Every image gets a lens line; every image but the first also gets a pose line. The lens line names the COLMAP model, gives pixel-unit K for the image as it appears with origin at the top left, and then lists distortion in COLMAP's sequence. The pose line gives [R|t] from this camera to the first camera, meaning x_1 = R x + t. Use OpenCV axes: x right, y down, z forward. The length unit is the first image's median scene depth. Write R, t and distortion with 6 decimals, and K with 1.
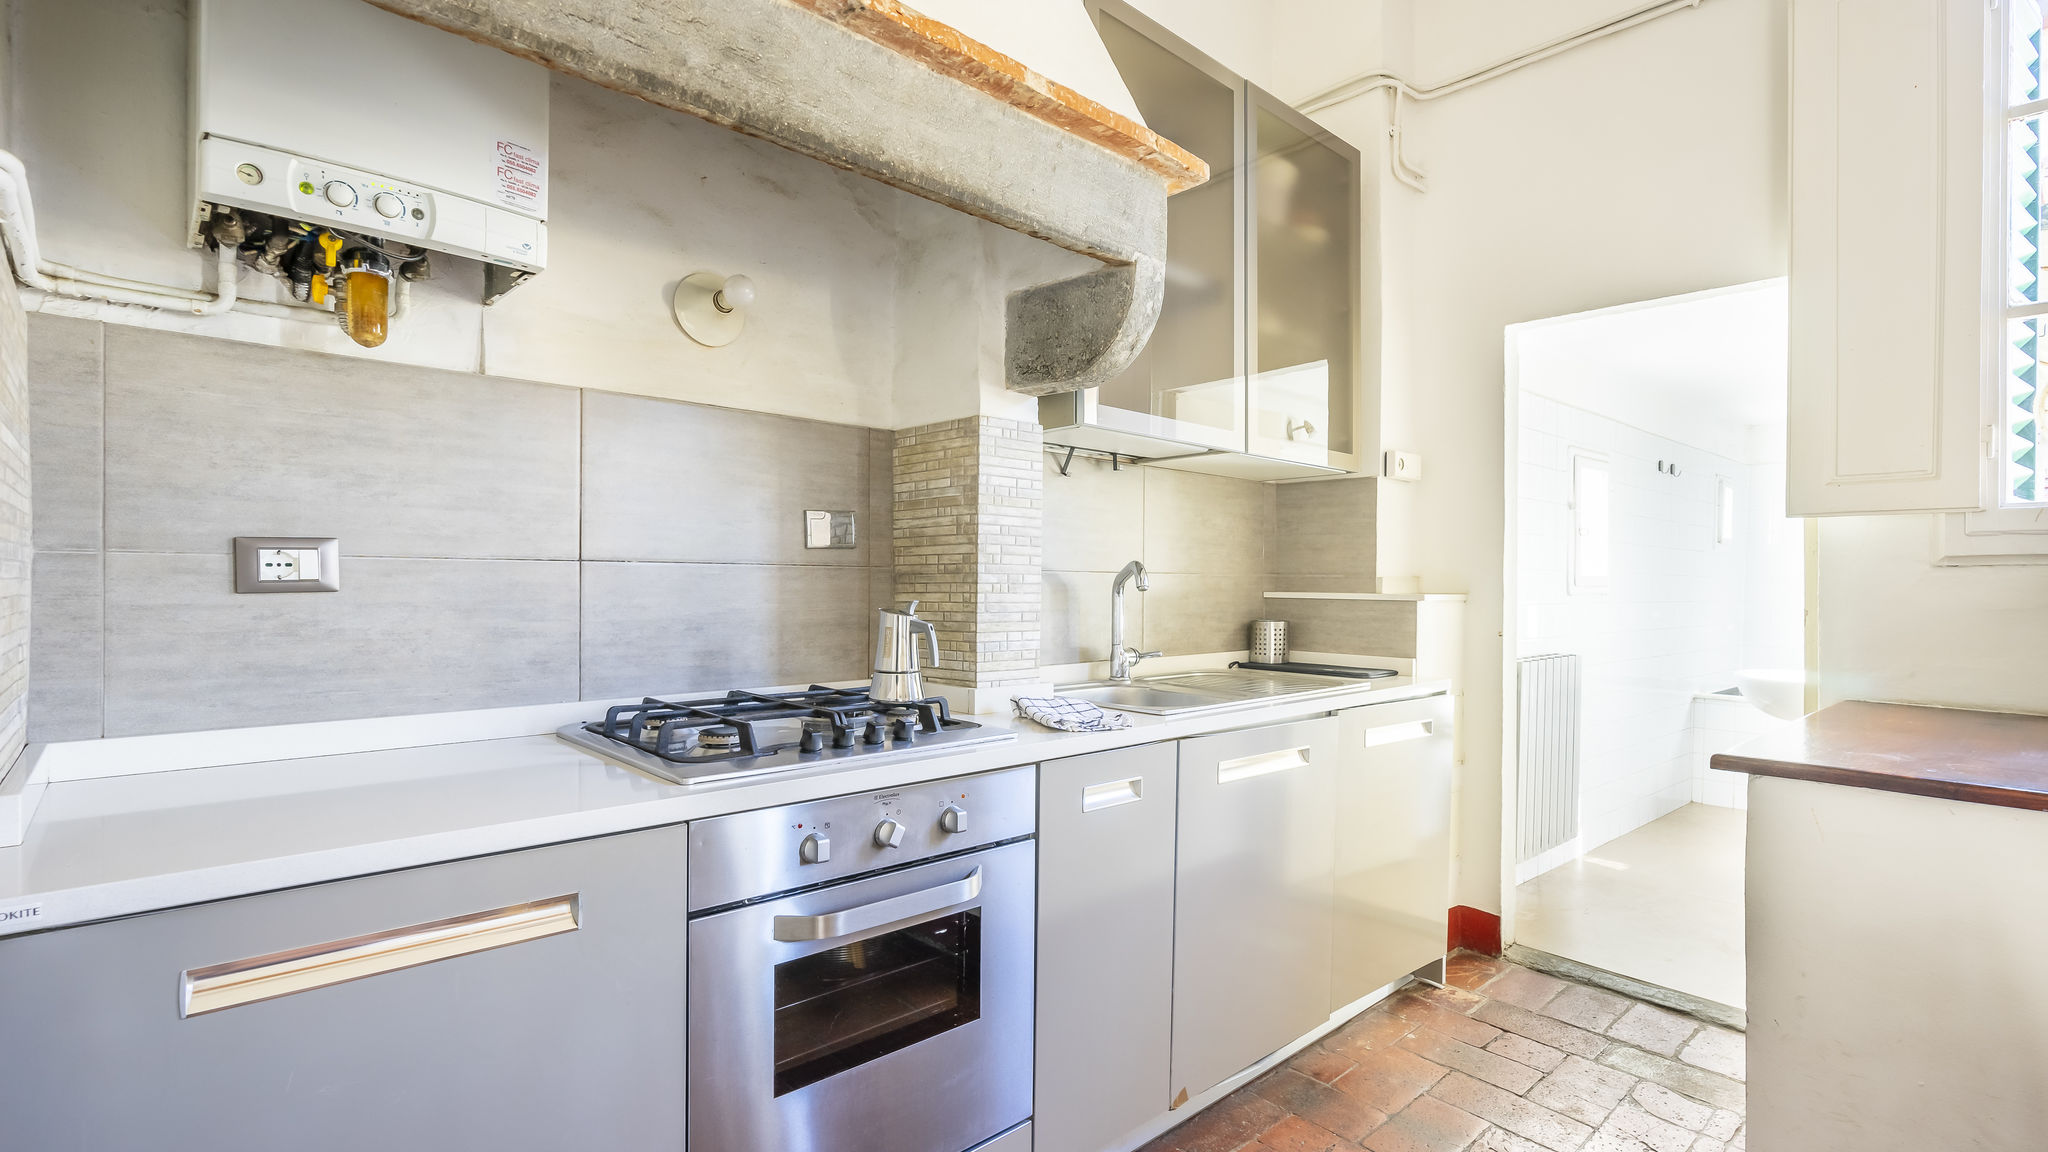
lens RADIAL K [[977.9, 0, 1024.0], [0, 977.9, 576.0], [0, 0, 1]] dist [-0.000485, -0.000016]
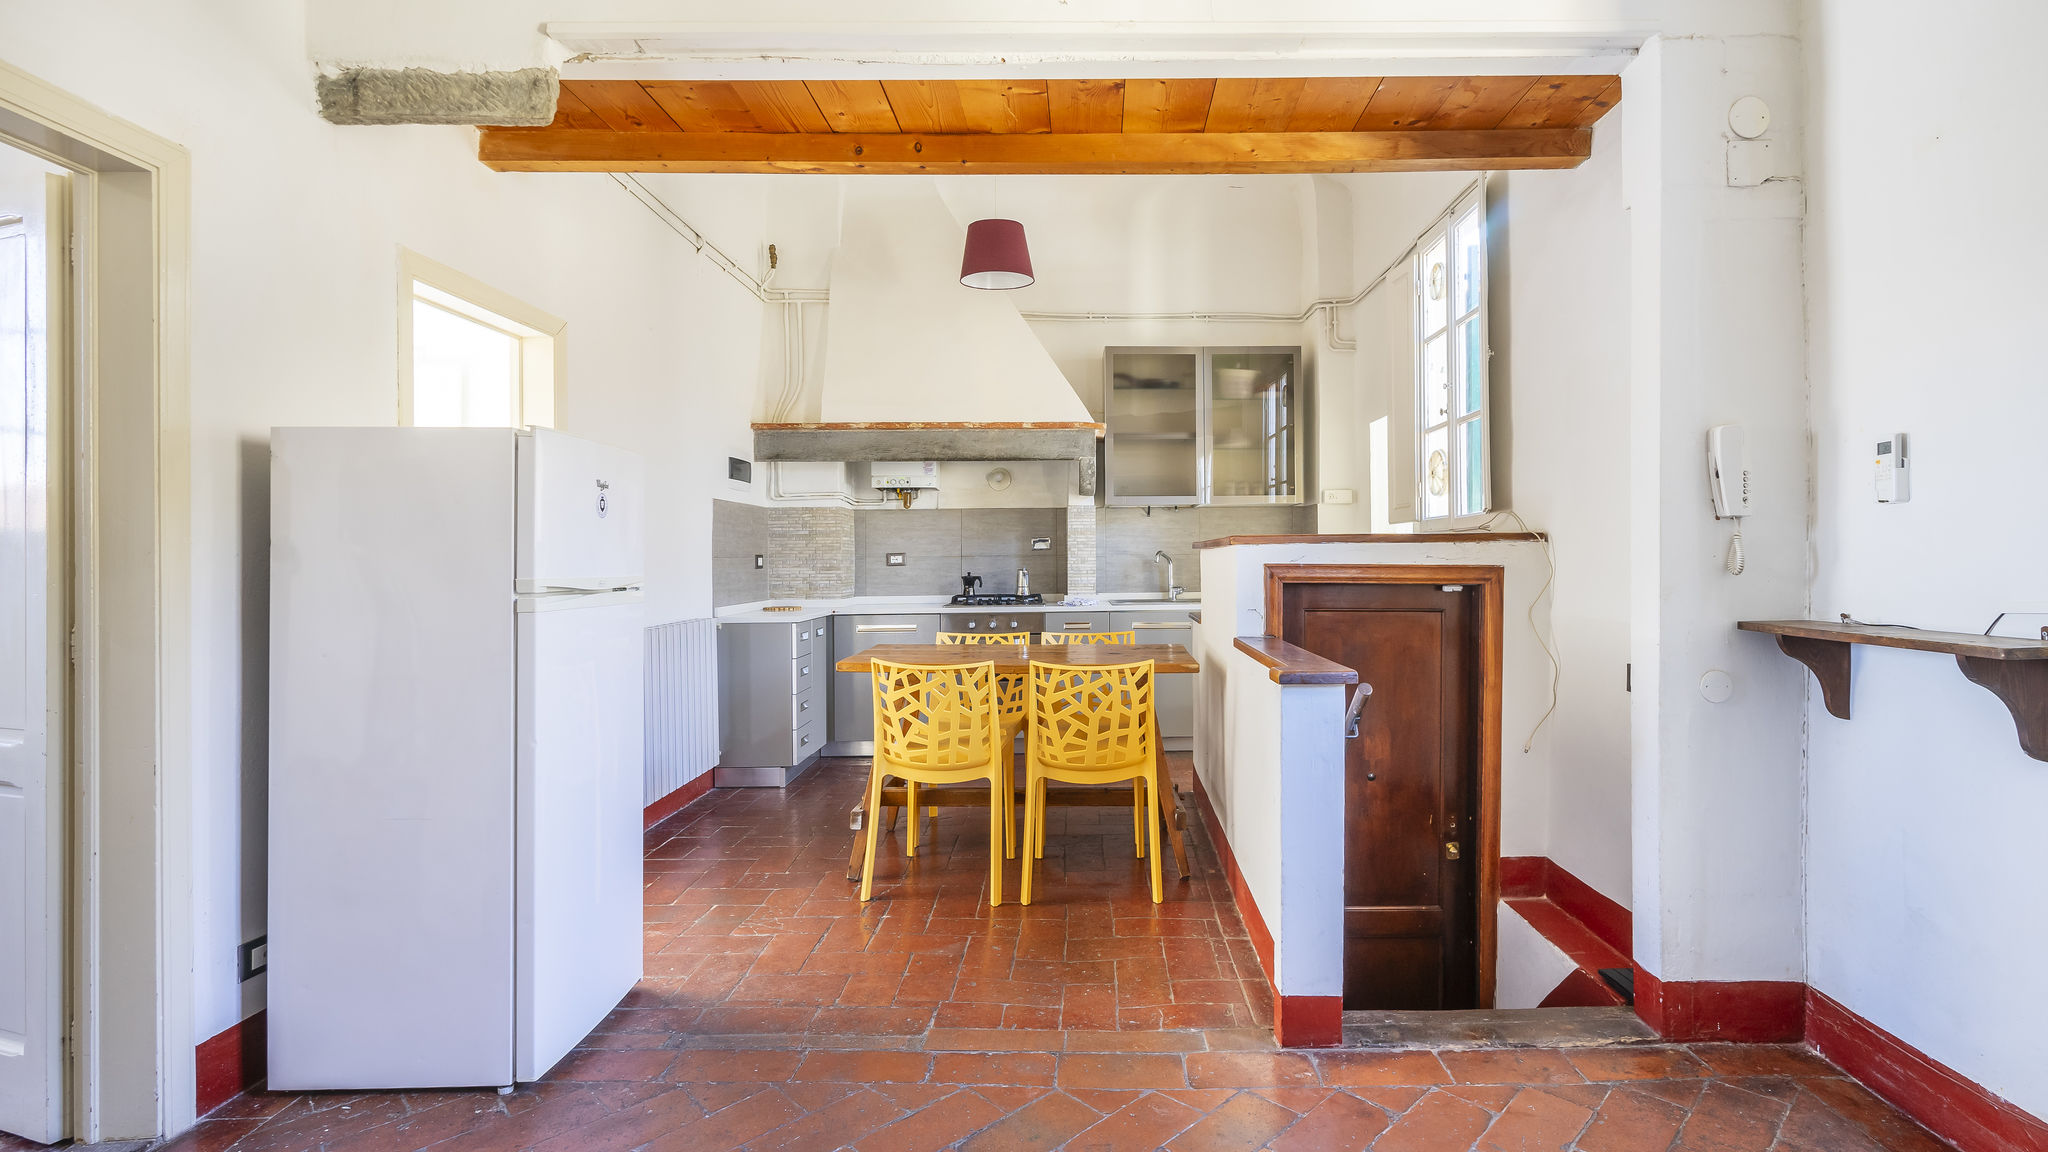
lens RADIAL K [[949.6, 0, 1056.7], [0, 949.6, 580.0], [0, 0, 1]] dist [0.001072, 0.000112]
pose [[0.752878, -0.003314, -0.658152, 2.538140], [0.018872, 0.999685, 0.016554, 0.023066], [0.657890, -0.024884, 0.752703, -1.699860]]
